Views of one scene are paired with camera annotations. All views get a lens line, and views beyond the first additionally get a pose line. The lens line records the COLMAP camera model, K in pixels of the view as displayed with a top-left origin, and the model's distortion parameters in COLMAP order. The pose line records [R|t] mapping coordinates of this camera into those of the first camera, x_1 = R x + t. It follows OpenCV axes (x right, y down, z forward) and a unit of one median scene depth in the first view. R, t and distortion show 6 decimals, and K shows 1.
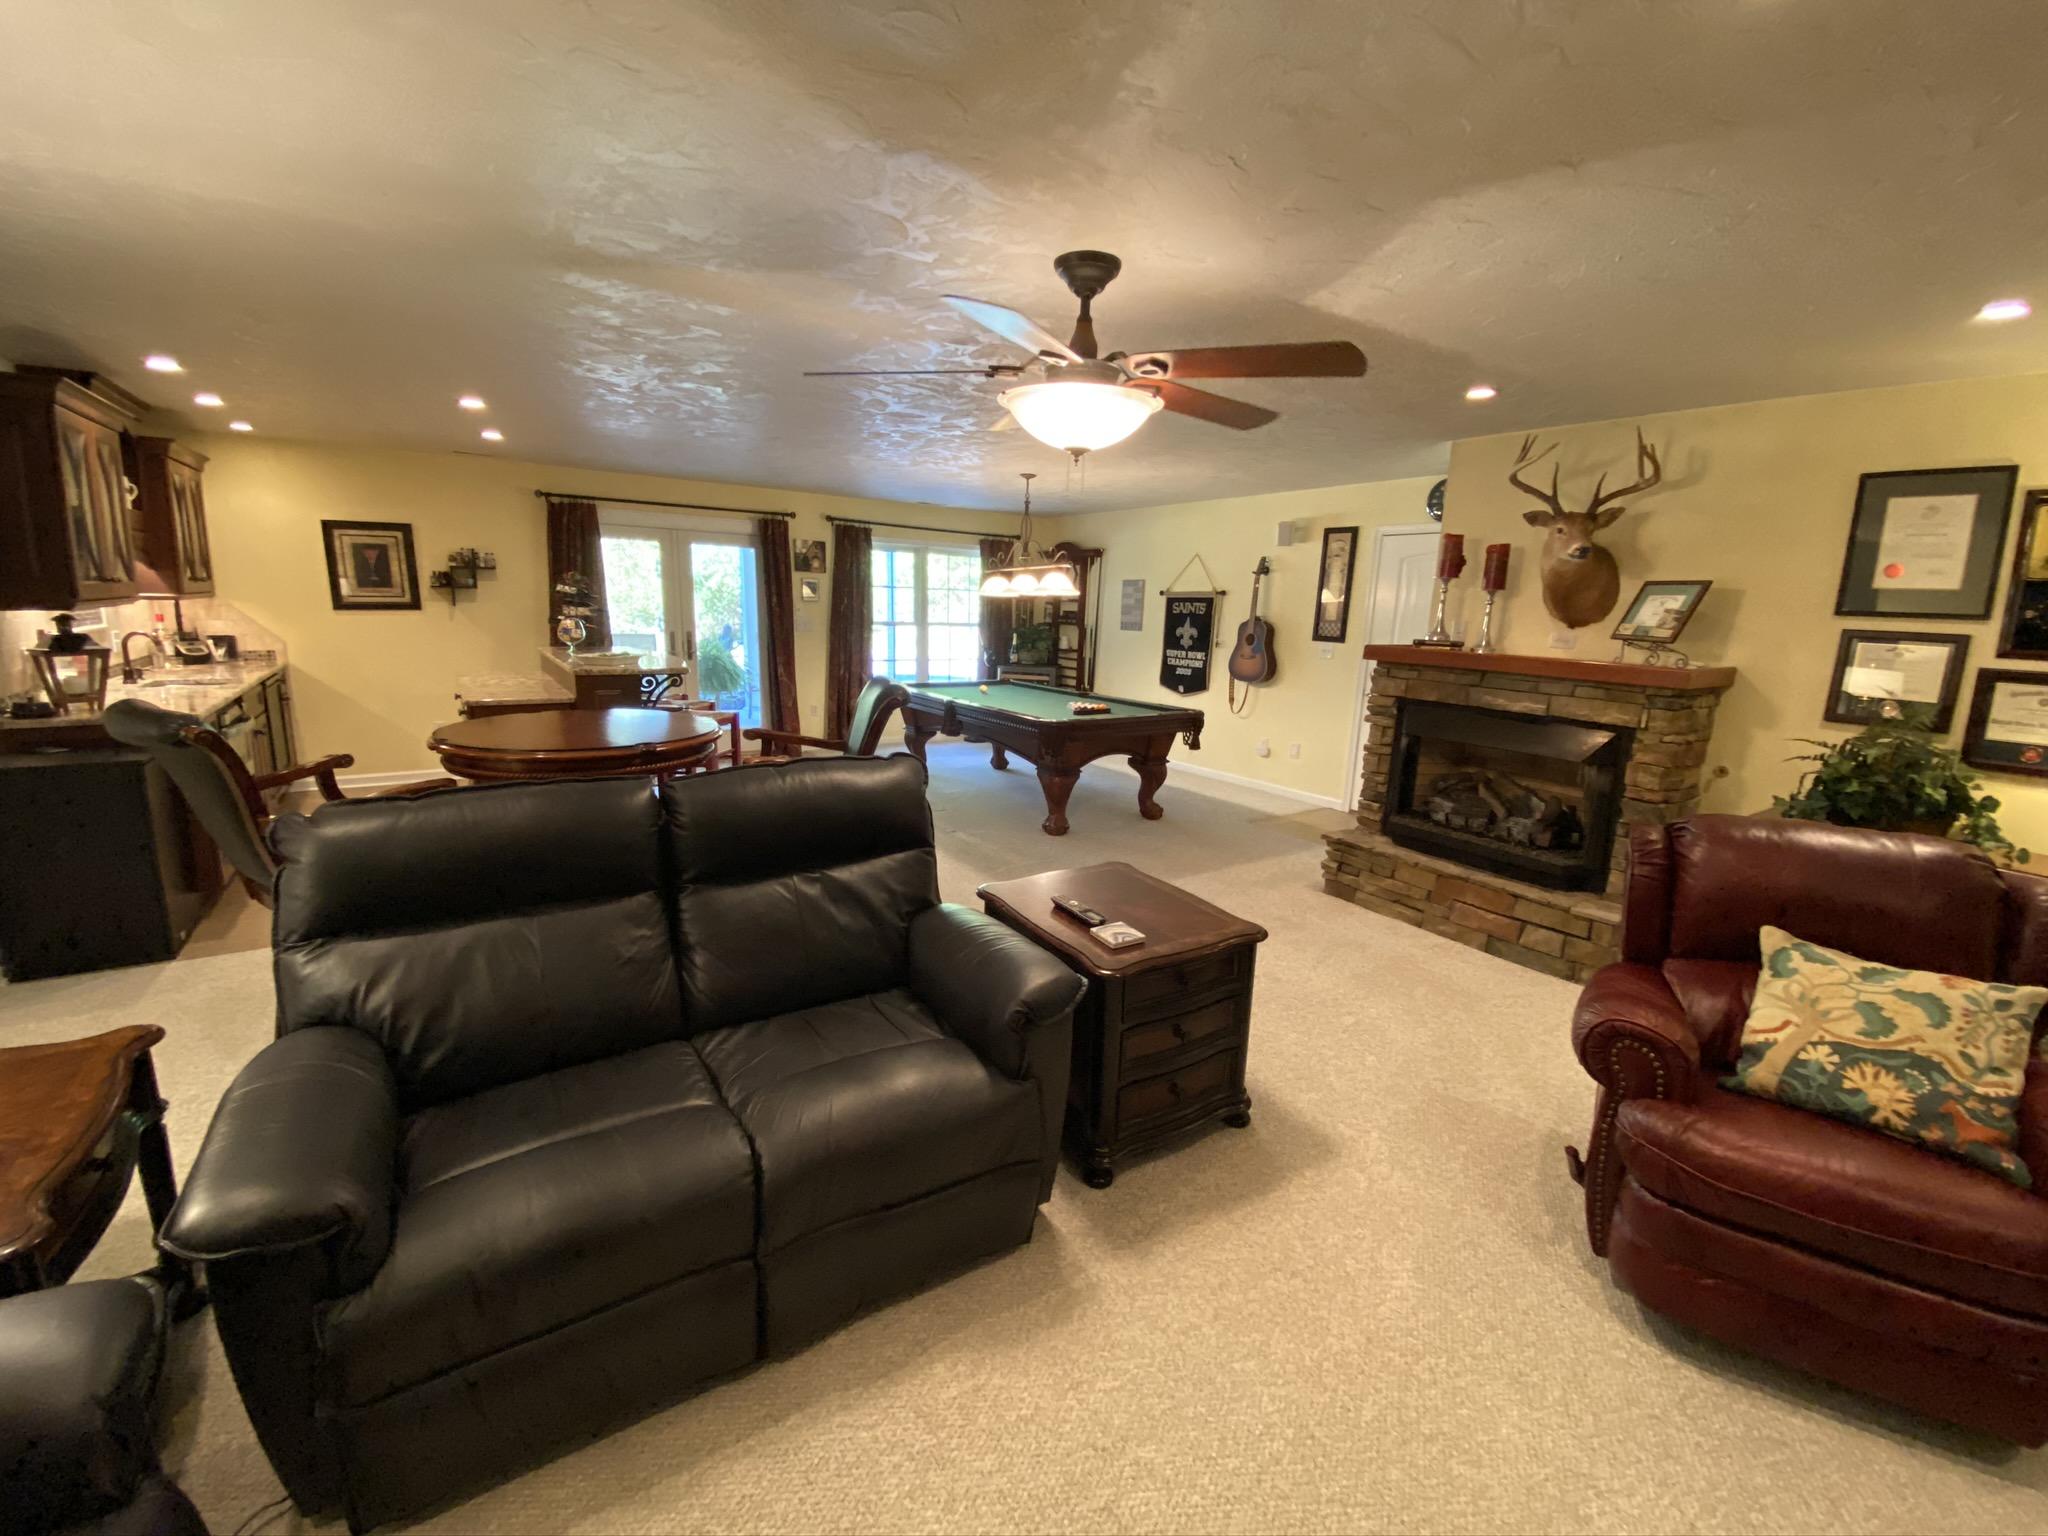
lens RADIAL K [[827.4, 0, 1024.3], [0, 827.4, 766.5], [0, 0, 1]] dist [0.019803, -0.019986]
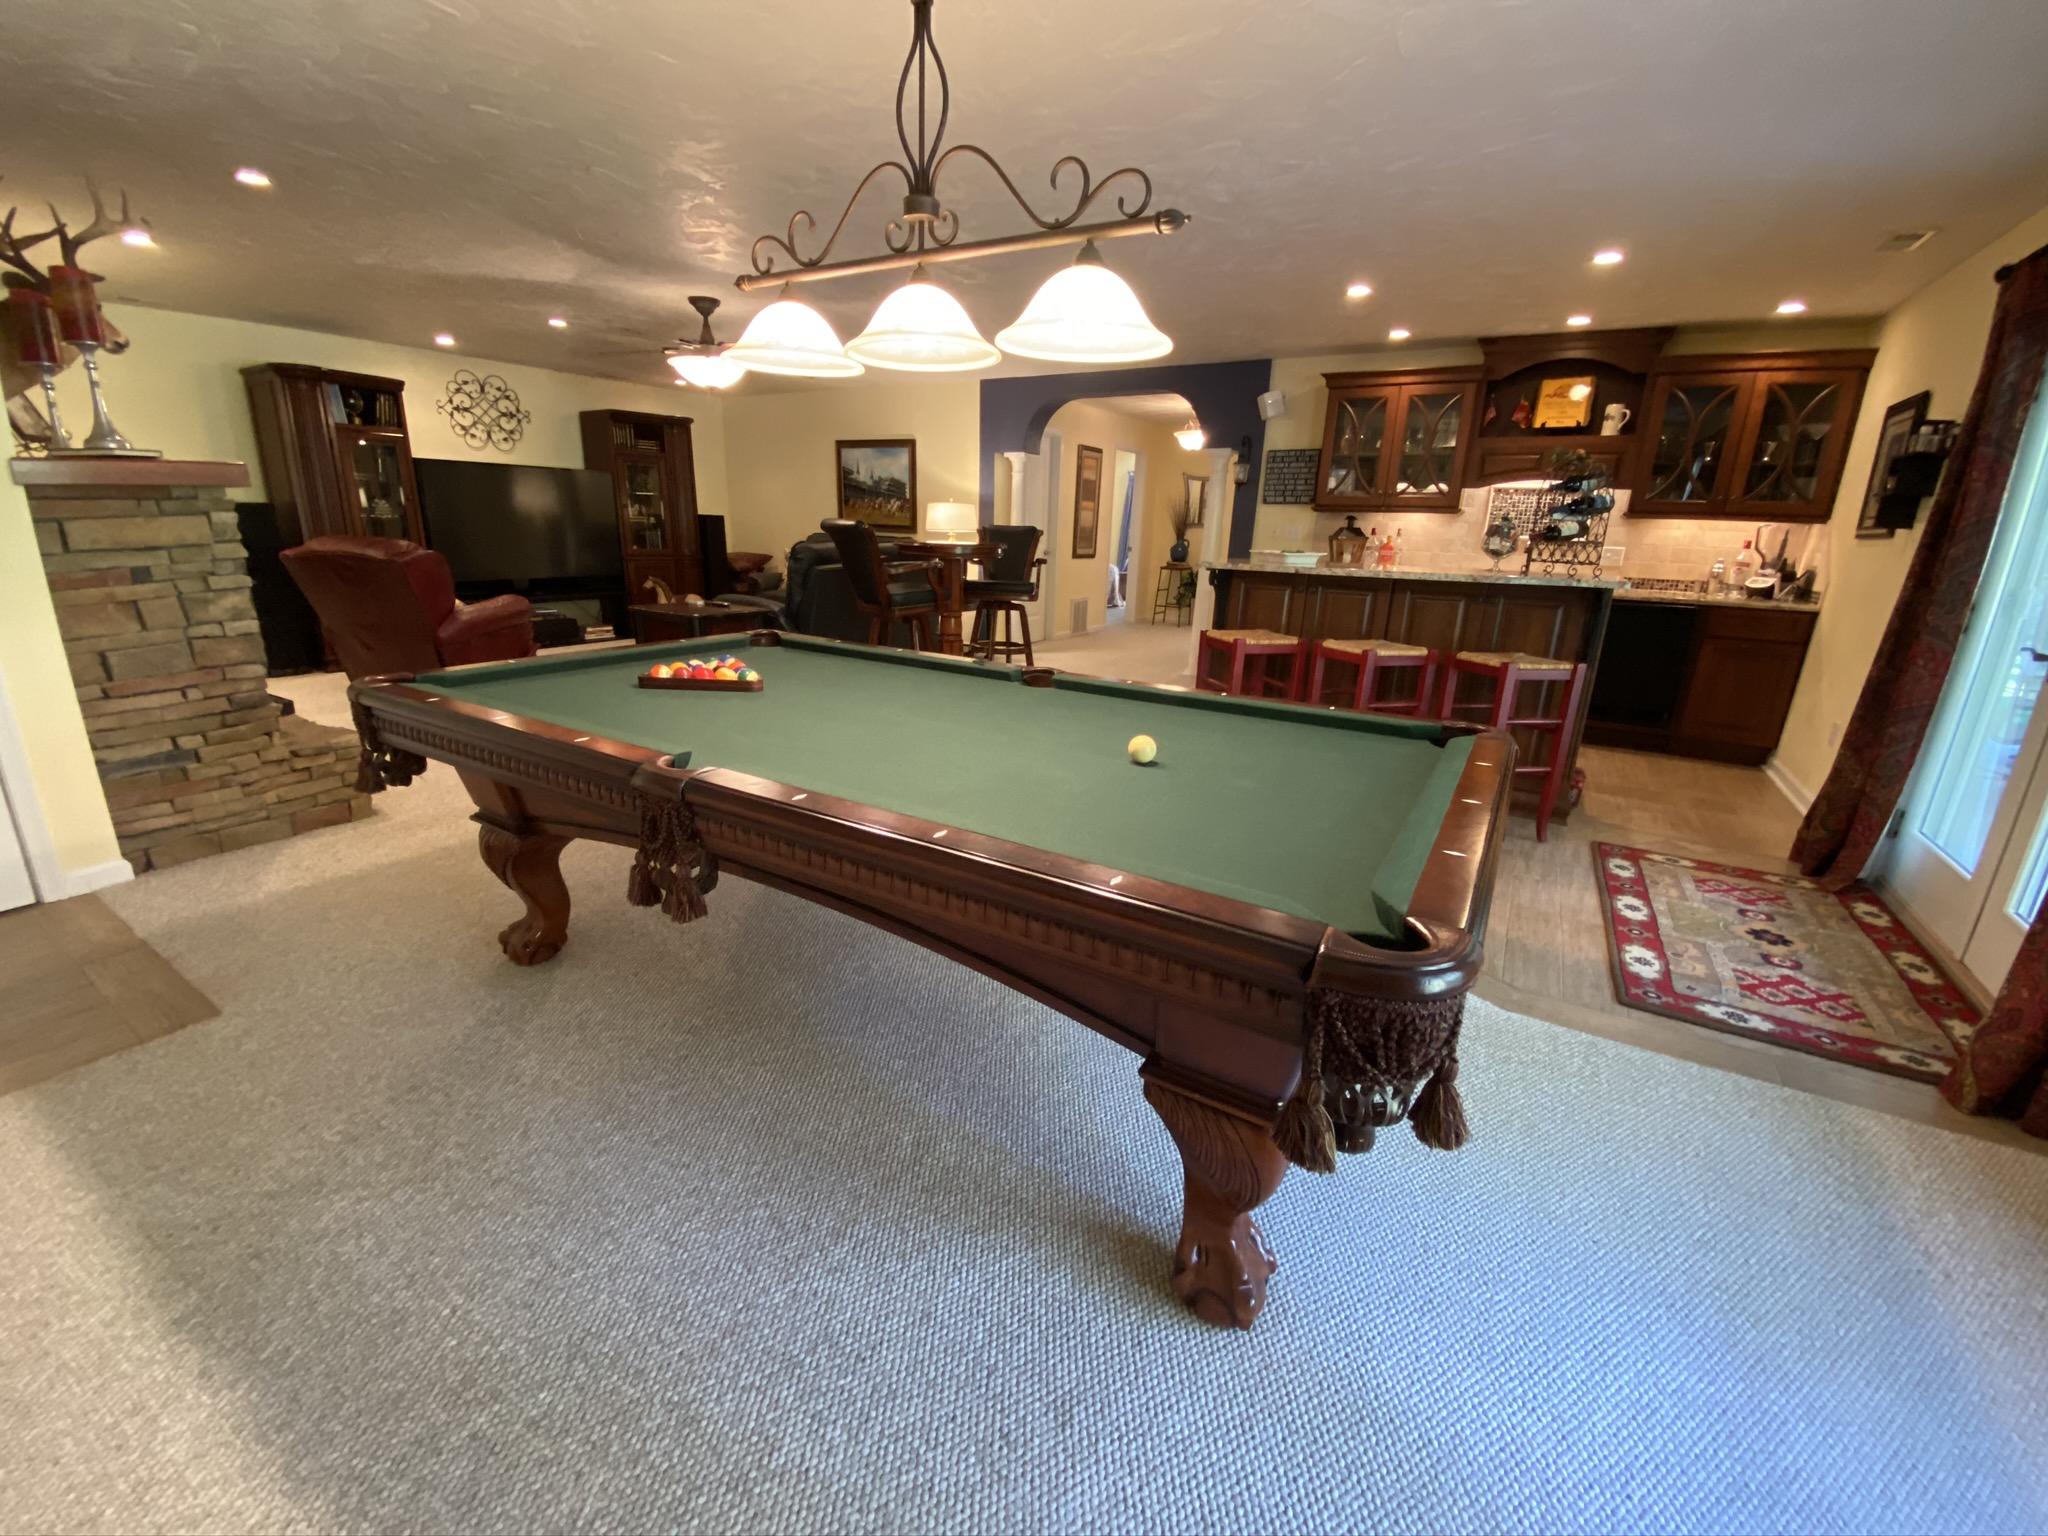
lens RADIAL K [[823.0, 0, 1019.9], [0, 823.0, 764.3], [0, 0, 1]] dist [0.016550, -0.019214]
pose [[-0.915639, 0.053853, -0.398379, 0.091794], [-0.137524, 0.889233, 0.436294, -0.217542], [0.377747, 0.454274, -0.806810, 1.338762]]
